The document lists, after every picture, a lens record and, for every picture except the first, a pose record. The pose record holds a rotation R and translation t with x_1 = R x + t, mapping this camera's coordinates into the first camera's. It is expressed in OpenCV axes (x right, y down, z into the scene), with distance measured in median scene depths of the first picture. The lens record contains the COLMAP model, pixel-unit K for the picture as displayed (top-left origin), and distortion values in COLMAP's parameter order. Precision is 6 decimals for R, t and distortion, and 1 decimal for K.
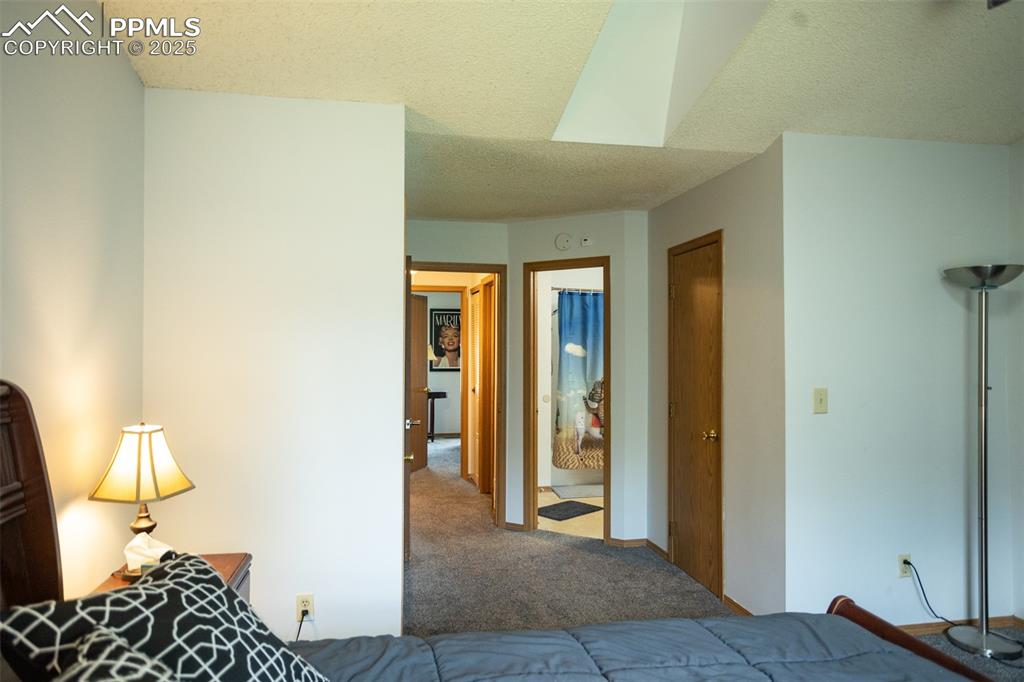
lens RADIAL K [[671.0, 0, 481.0], [0, 671.0, 335.6], [0, 0, 1]] dist [-0.020498, 0.003081]
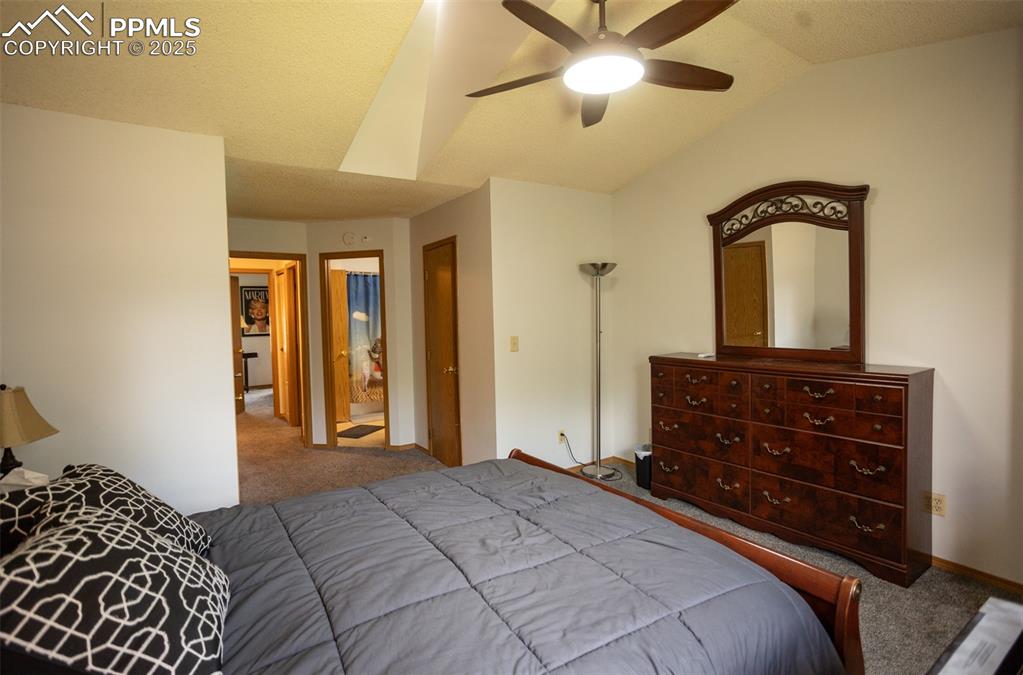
lens RADIAL K [[505.3, 0, 511.5], [0, 505.3, 337.5], [0, 0, 1]] dist [-0.061506, 0.031605]
pose [[0.909311, -0.041139, 0.414079, -0.006769], [0.014248, 0.997596, 0.067822, -0.001207], [-0.415874, -0.055772, 0.907711, -0.067344]]
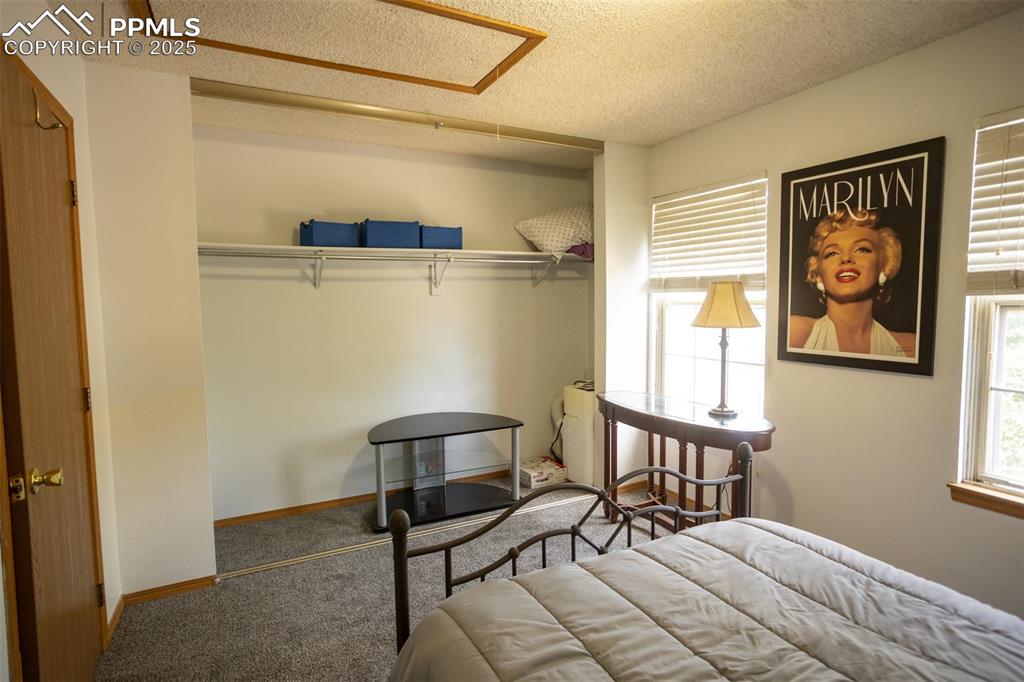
lens RADIAL K [[517.4, 0, 507.8], [0, 517.4, 334.9], [0, 0, 1]] dist [0.002103, 0.000737]
pose [[0.310541, 0.059727, -0.948682, 0.213428], [0.029133, 0.996957, 0.072303, 0.028184], [0.950113, -0.050091, 0.307856, 1.267937]]
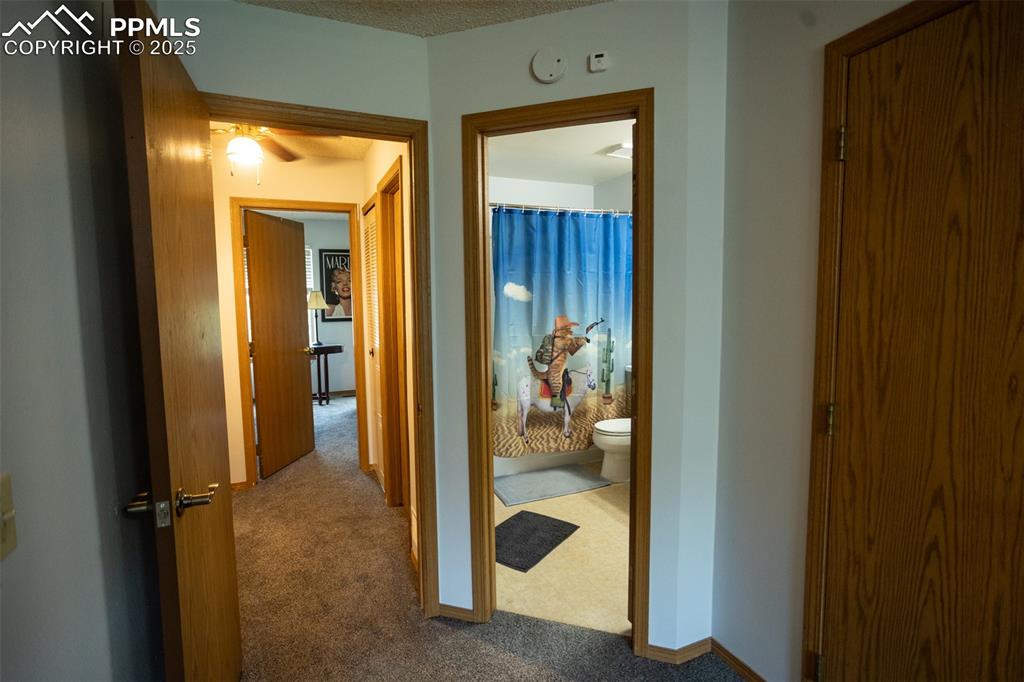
lens RADIAL K [[508.9, 0, 509.4], [0, 508.9, 339.0], [0, 0, 1]] dist [-0.058438, 0.000197]
pose [[0.969721, -0.035771, 0.241582, 0.000958], [0.010434, 0.994380, 0.105357, 0.014305], [-0.243993, -0.099646, 0.964644, 0.495746]]
